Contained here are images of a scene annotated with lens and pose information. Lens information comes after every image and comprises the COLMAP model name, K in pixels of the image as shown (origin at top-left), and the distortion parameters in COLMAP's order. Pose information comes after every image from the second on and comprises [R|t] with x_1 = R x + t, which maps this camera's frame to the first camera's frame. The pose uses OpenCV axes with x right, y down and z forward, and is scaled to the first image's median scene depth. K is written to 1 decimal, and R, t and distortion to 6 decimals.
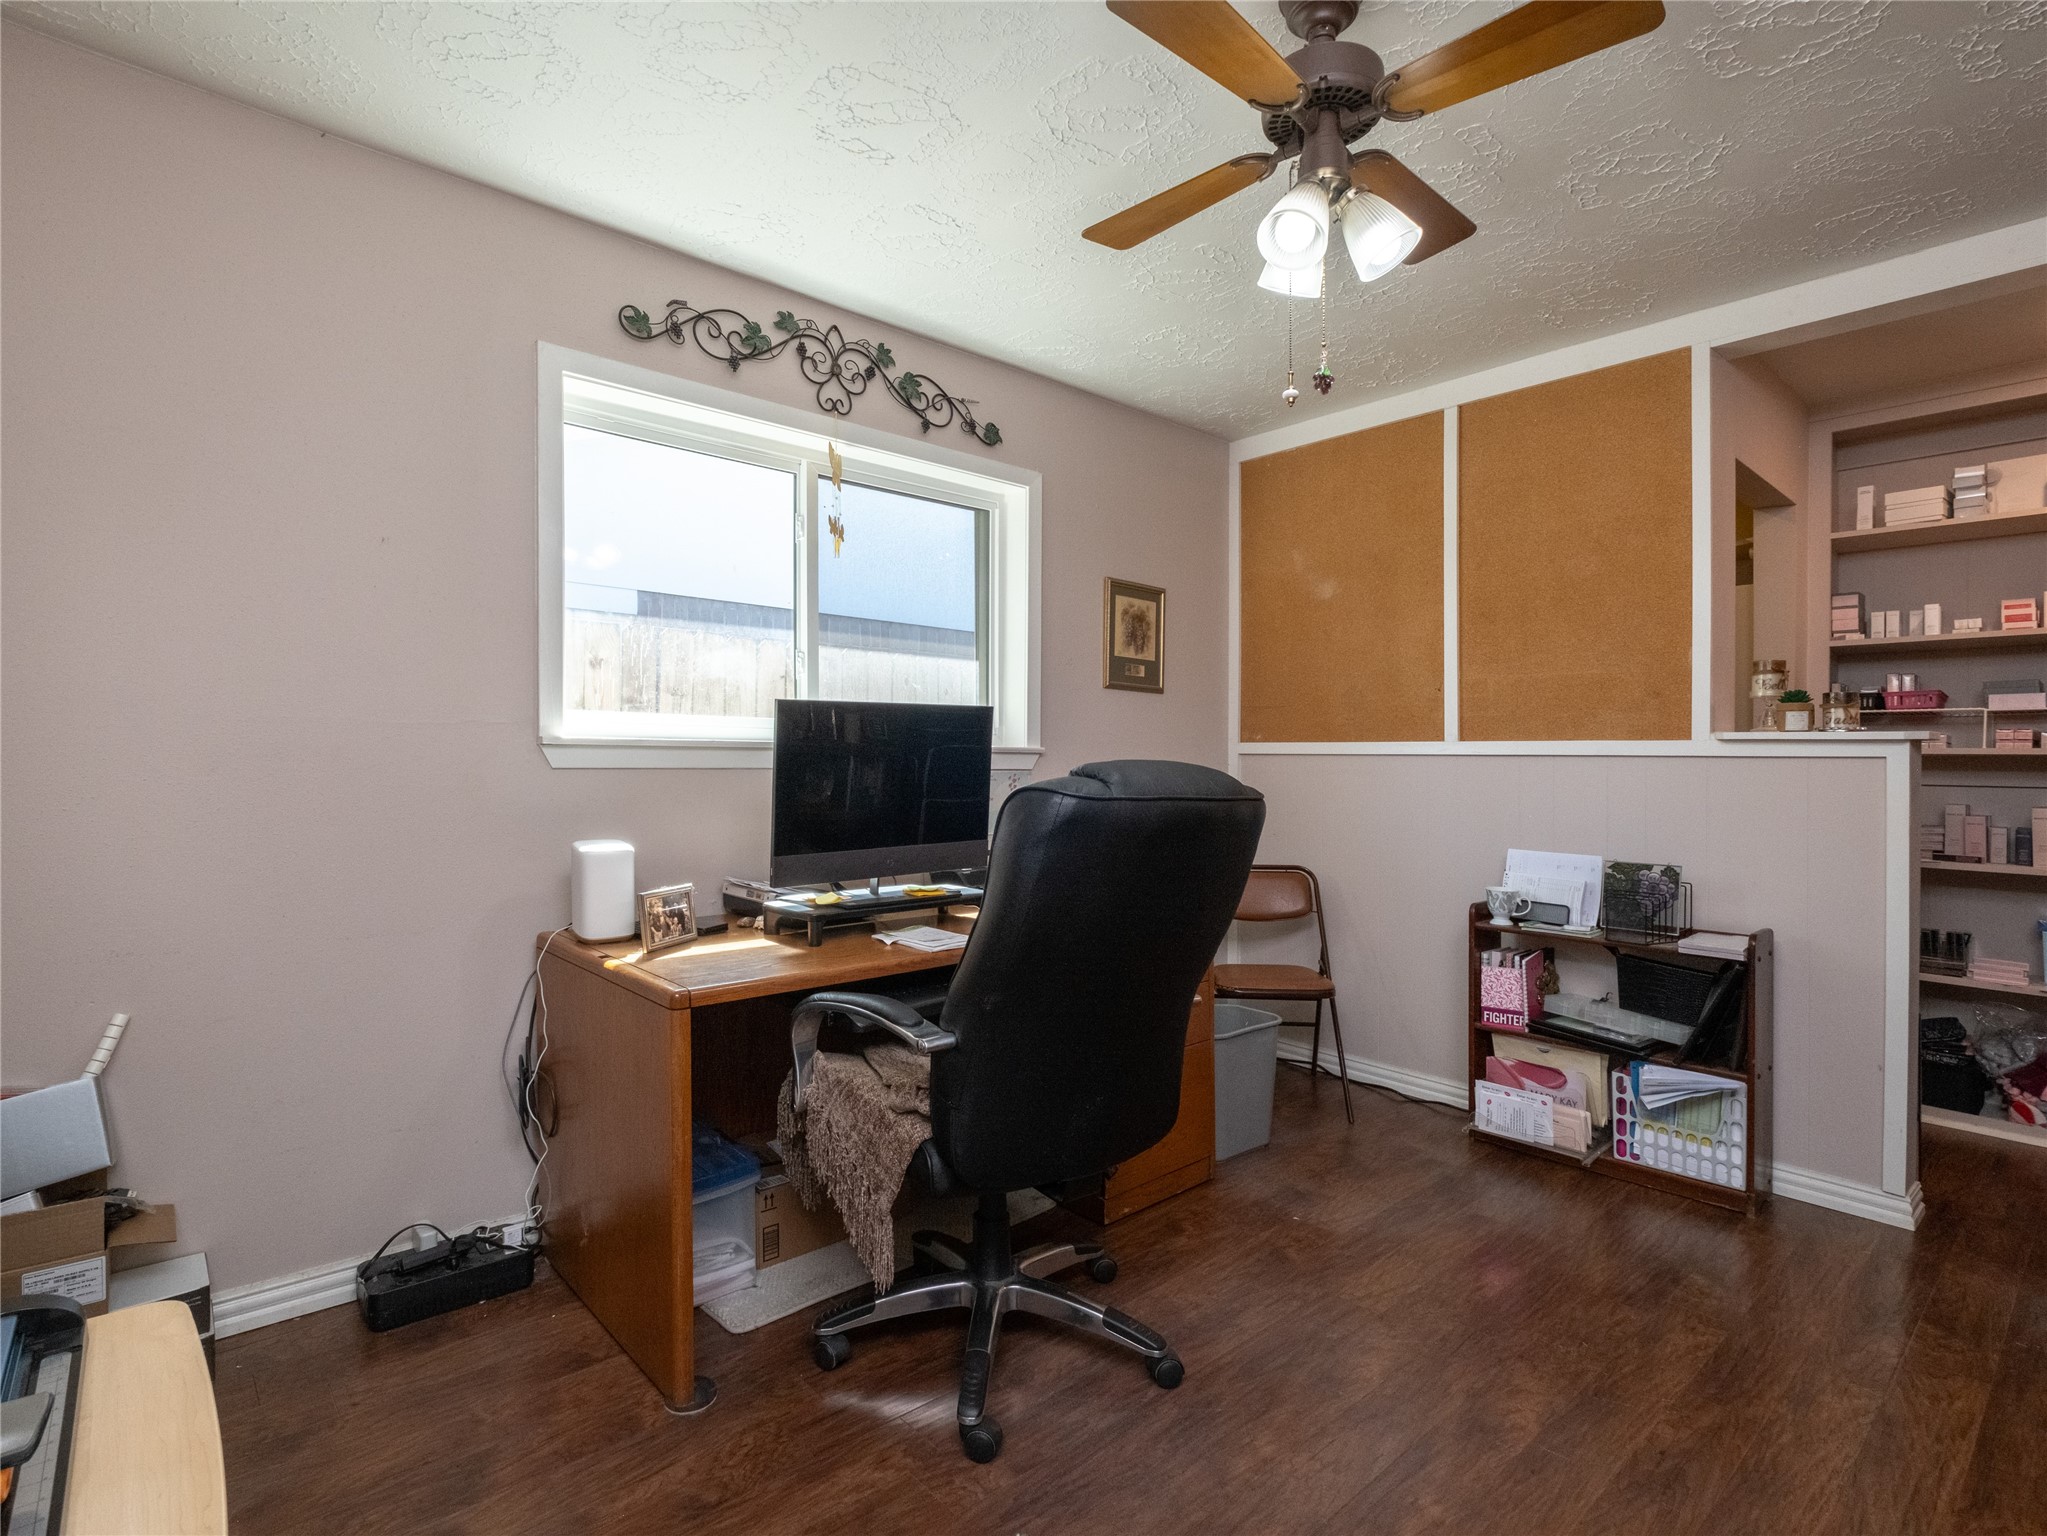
lens RADIAL K [[1013.2, 0, 1011.7], [0, 1013.2, 763.2], [0, 0, 1]] dist [-0.005044, 0.000293]
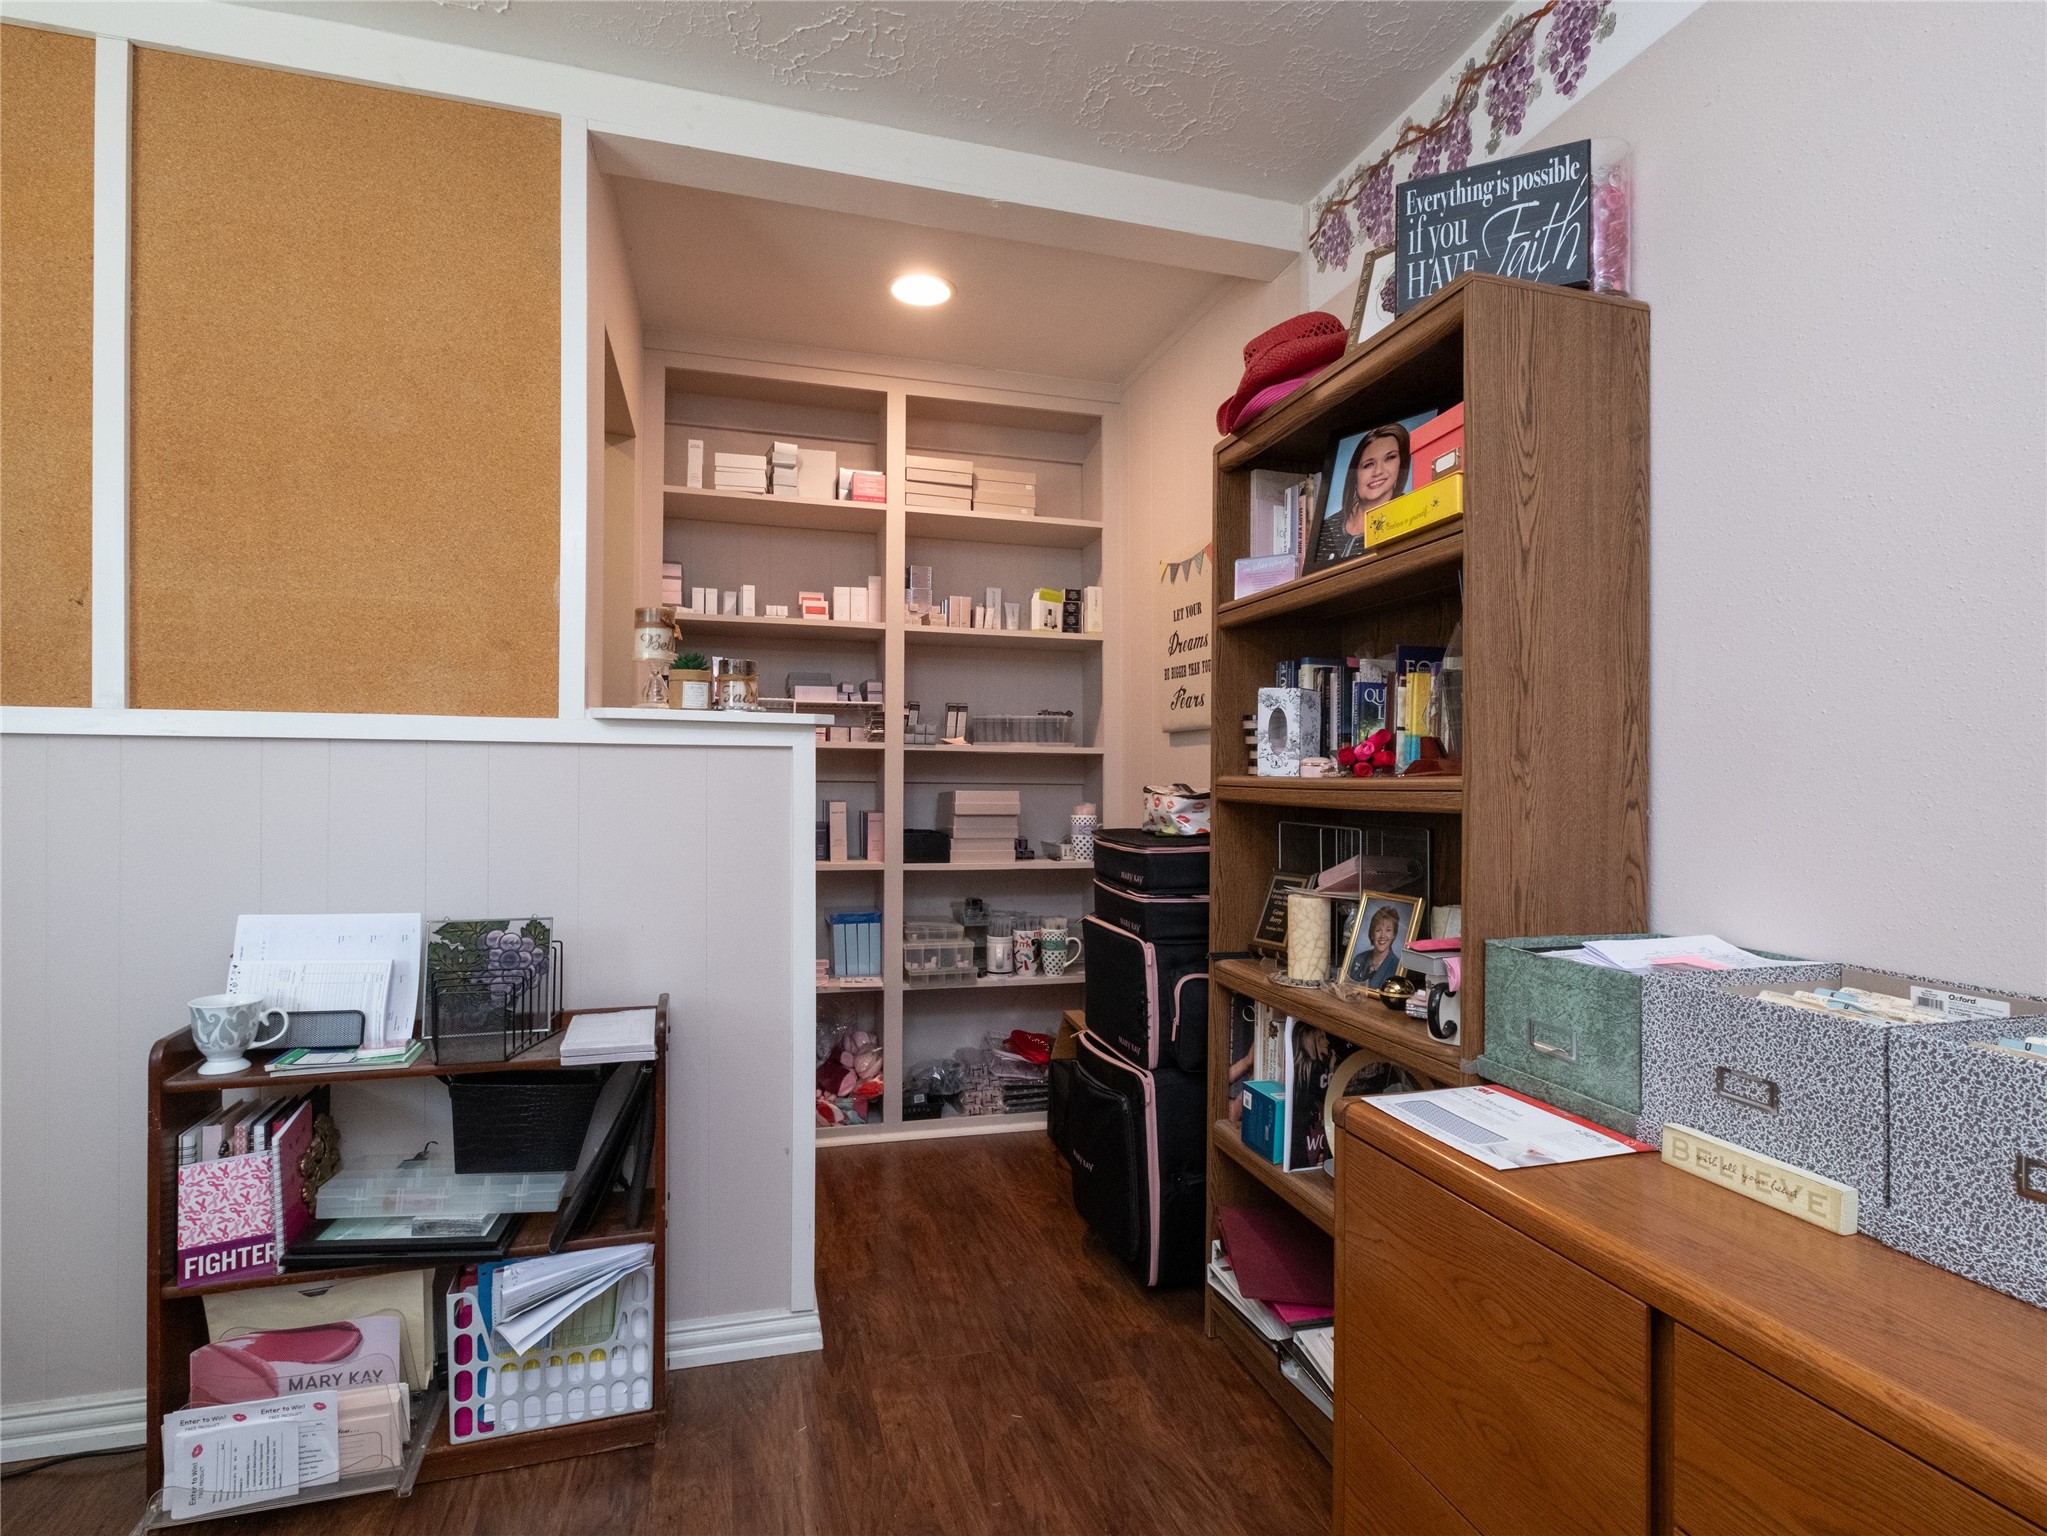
lens RADIAL K [[1013.2, 0, 1012.1], [0, 1013.2, 757.5], [0, 0, 1]] dist [-0.005044, 0.000293]
pose [[0.437516, 0.000708, 0.899210, 0.209388], [-0.004182, 0.999990, 0.001247, 0.000389], [-0.899201, -0.004307, 0.437515, 0.440616]]
